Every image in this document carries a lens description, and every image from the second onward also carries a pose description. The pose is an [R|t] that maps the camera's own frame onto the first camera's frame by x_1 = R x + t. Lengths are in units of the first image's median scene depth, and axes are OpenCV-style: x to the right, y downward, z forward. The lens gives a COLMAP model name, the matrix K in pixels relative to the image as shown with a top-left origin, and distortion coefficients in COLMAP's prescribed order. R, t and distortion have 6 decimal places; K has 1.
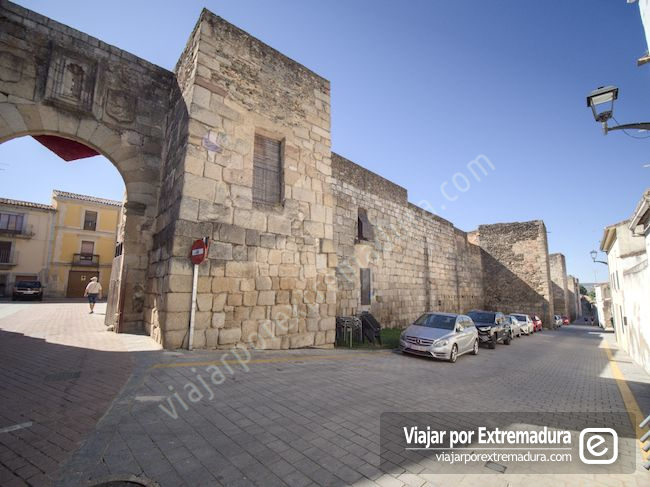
lens RADIAL K [[290.8, 0, 324.6], [0, 290.8, 244.8], [0, 0, 1]] dist [-0.013118, -0.001843]
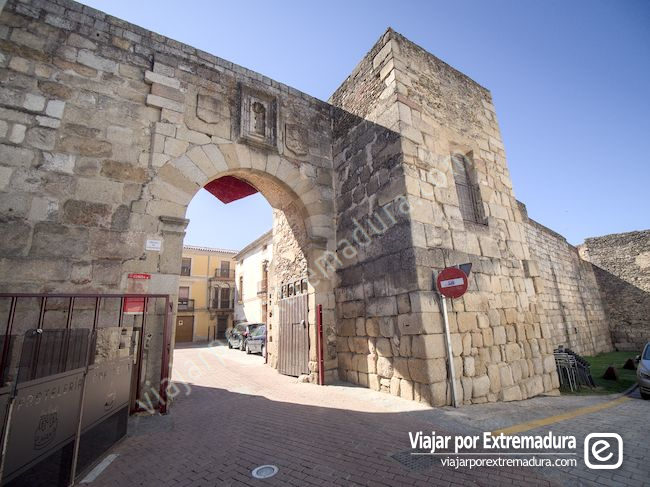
lens RADIAL K [[290.8, 0, 326.2], [0, 290.8, 245.5], [0, 0, 1]] dist [-0.013118, -0.001843]
pose [[0.987258, -0.086021, -0.133876, -0.507408], [0.070828, 0.990908, -0.114388, -0.009058], [0.142499, 0.103448, 0.984374, 0.090083]]
